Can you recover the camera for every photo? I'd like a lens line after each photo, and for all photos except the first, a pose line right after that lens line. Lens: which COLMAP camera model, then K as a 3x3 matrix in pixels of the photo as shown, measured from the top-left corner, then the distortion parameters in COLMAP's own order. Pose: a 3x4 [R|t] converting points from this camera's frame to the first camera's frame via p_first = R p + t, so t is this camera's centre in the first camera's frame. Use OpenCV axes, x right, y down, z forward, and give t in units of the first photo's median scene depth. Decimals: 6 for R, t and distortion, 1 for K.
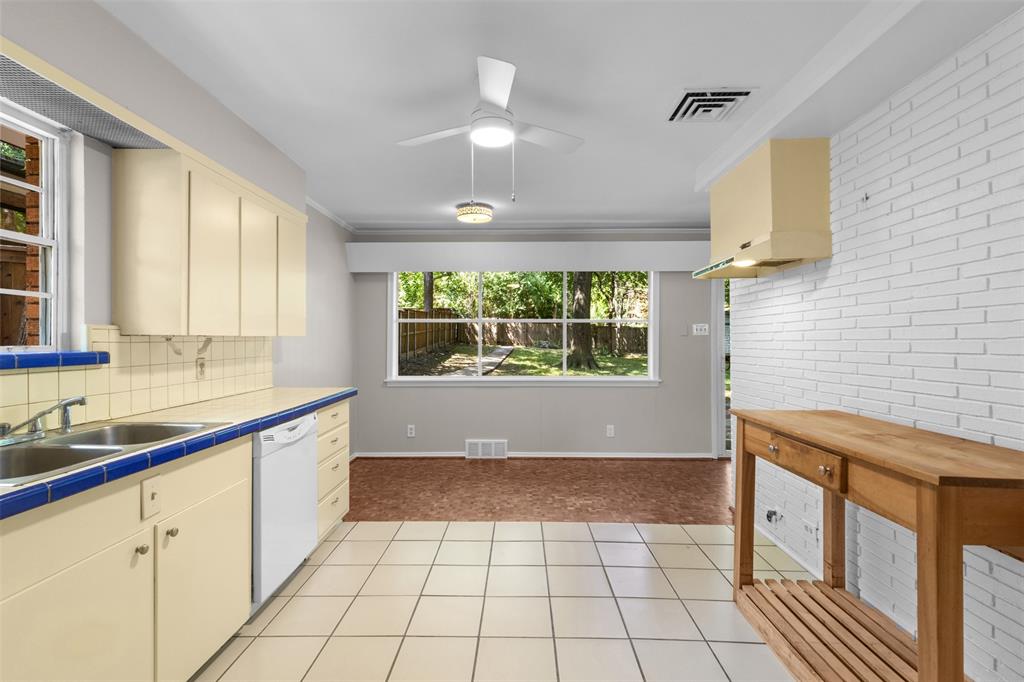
lens RADIAL K [[472.1, 0, 509.9], [0, 472.1, 340.0], [0, 0, 1]] dist [-0.000598, 0.000723]
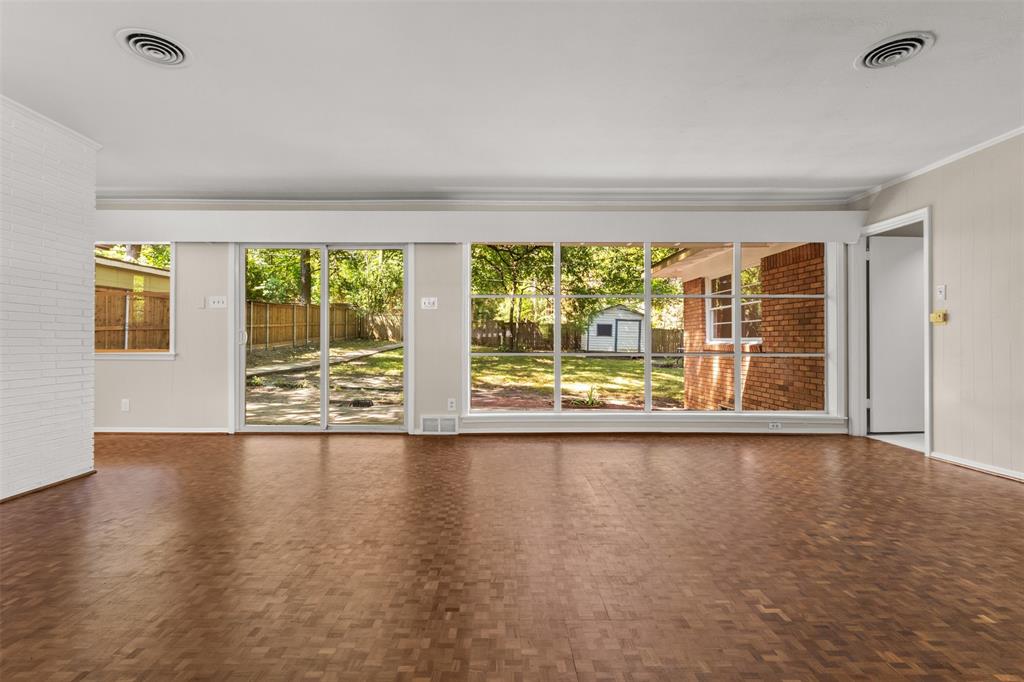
lens RADIAL K [[478.5, 0, 500.2], [0, 478.5, 338.5], [0, 0, 1]] dist [0.002141, -0.000051]
pose [[0.999814, 0.002061, 0.019198, 1.662918], [-0.001926, 0.999973, -0.007043, 0.102458], [-0.019212, 0.007005, 0.999791, -0.003667]]
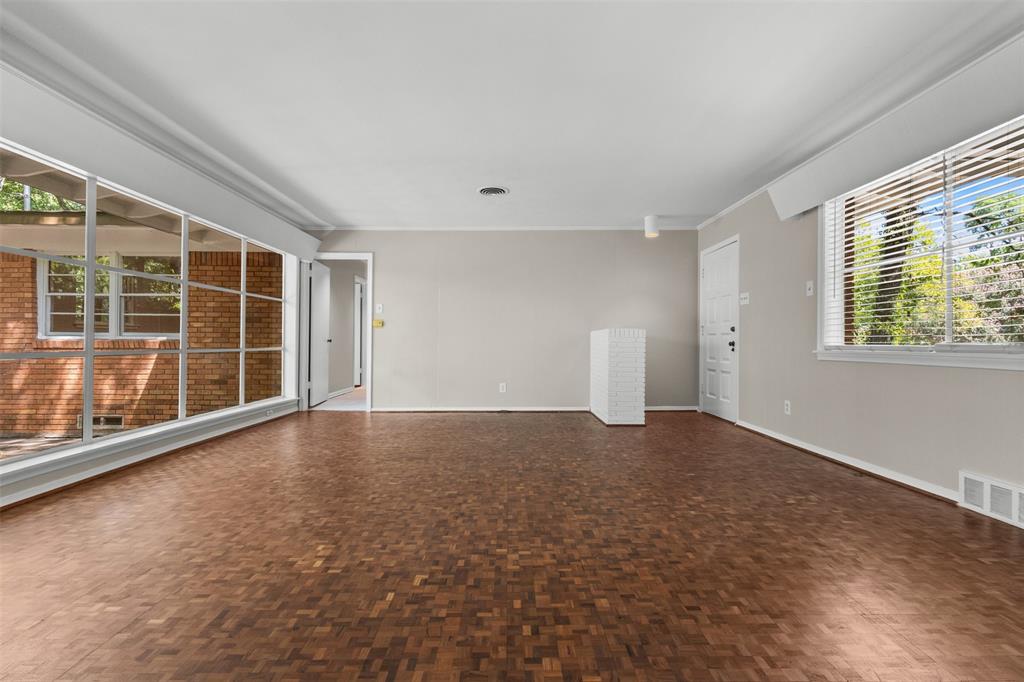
lens RADIAL K [[479.2, 0, 512.0], [0, 479.2, 341.0], [0, 0, 1]] dist [-0.000741, -0.000044]
pose [[-0.037342, 0.005364, 0.999288, 0.768626], [-0.005888, 0.999967, -0.005587, 0.117760], [-0.999285, -0.006093, -0.037310, 0.761584]]
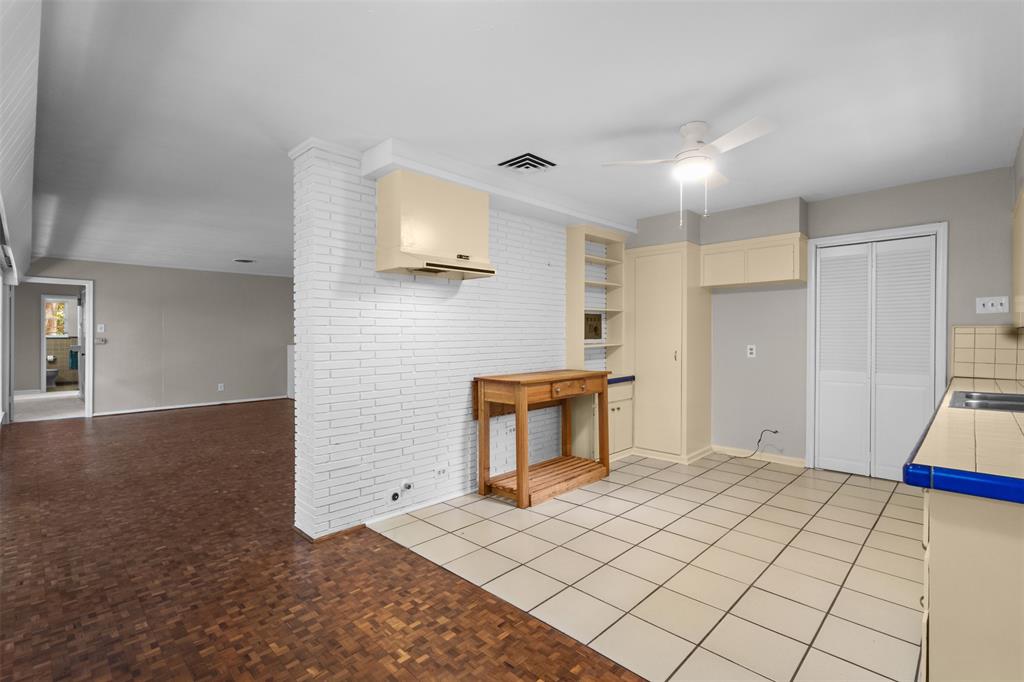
lens RADIAL K [[469.3, 0, 510.9], [0, 469.3, 340.2], [0, 0, 1]] dist [0.000332, 0.000991]
pose [[-0.731180, -0.002332, 0.682180, -0.394953], [0.001206, 0.999988, 0.004712, 0.011413], [-0.682183, 0.004268, -0.731169, 1.654807]]
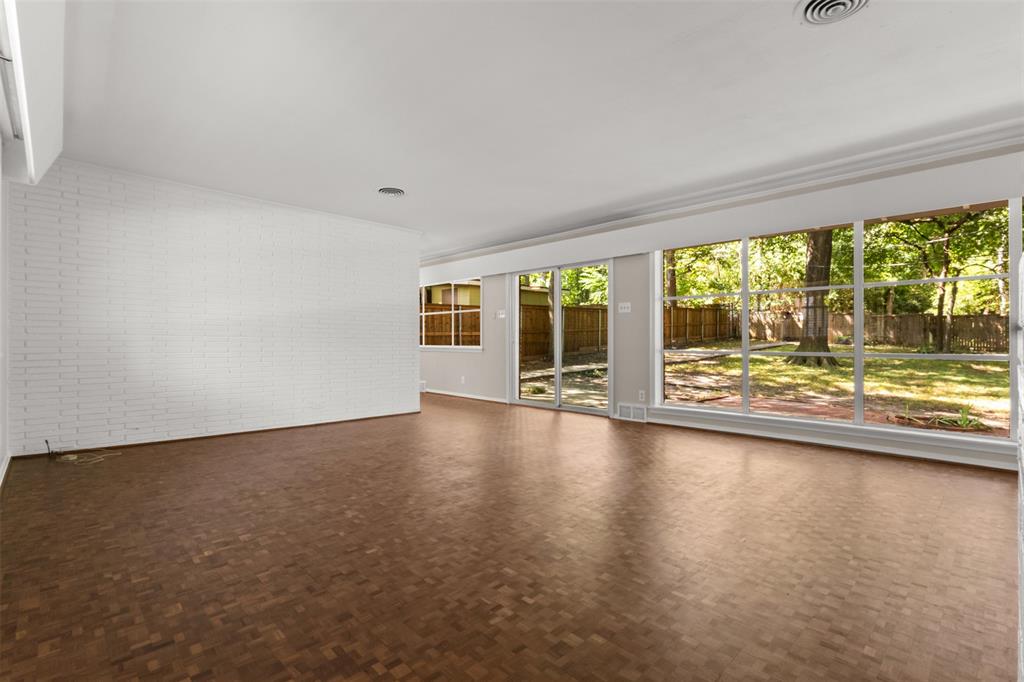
lens RADIAL K [[472.1, 0, 509.9], [0, 472.1, 340.0], [0, 0, 1]] dist [-0.000598, 0.000723]
pose [[0.714294, -0.000242, -0.699846, 2.460665], [-0.001336, 0.999998, -0.001709, 0.103894], [0.699845, 0.002156, 0.714292, -0.033059]]
